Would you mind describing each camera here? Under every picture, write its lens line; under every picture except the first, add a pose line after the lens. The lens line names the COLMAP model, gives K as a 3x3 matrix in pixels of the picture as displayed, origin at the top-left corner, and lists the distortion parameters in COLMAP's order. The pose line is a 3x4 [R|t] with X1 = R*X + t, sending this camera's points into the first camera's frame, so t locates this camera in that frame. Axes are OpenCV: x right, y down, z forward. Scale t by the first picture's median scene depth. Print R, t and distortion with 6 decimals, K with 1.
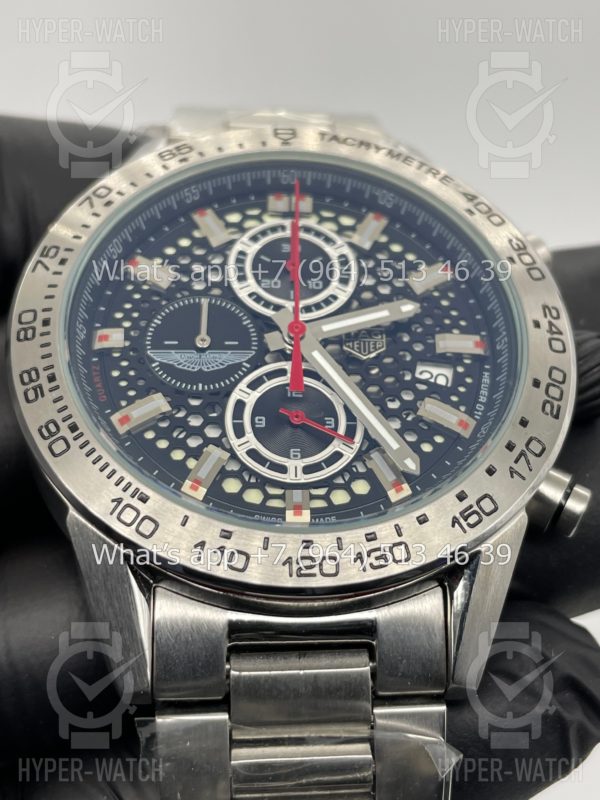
lens RADIAL K [[1275.3, 0, 295.3], [0, 1275.3, 397.4], [0, 0, 1]] dist [-0.043748, 0.000000]
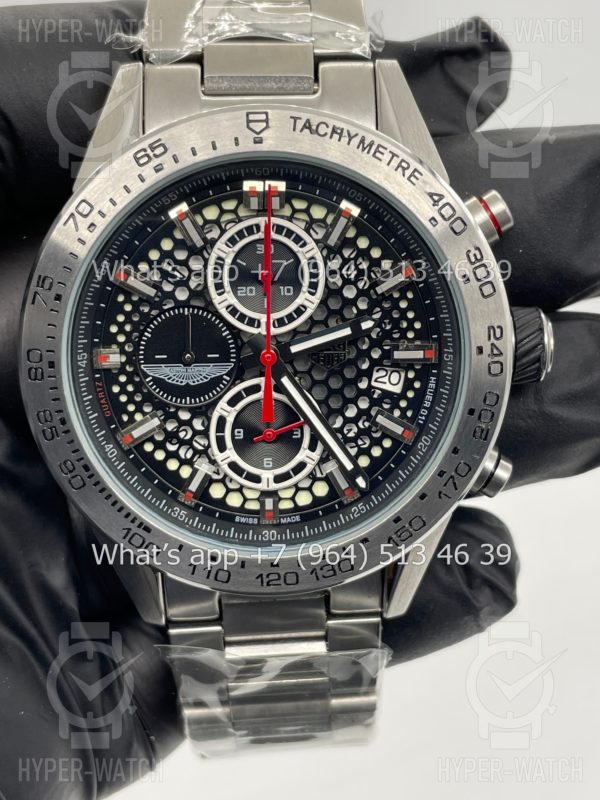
lens RADIAL K [[1275.3, 0, 299.5], [0, 1275.3, 402.4], [0, 0, 1]] dist [-0.043748, 0.000000]
pose [[0.999381, 0.014412, -0.032084, 0.066398], [0.010297, 0.752354, 0.658678, -0.777122], [0.033632, -0.658601, 0.751740, 0.108910]]
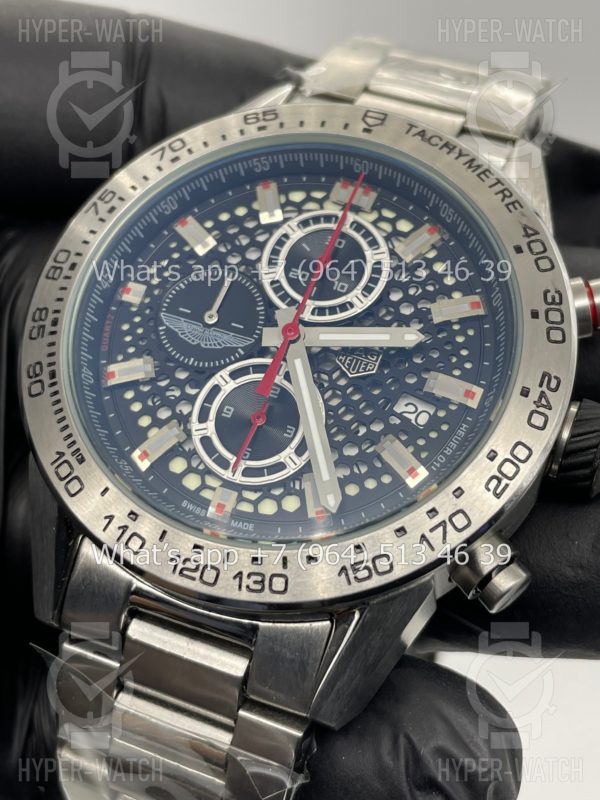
lens RADIAL K [[1275.3, 0, 307.3], [0, 1275.3, 398.2], [0, 0, 1]] dist [-0.043748, 0.000000]
pose [[0.905605, 0.281197, -0.317502, 0.346447], [-0.224609, 0.952990, 0.203372, -0.210504], [0.359764, -0.112861, 0.926192, 0.063390]]
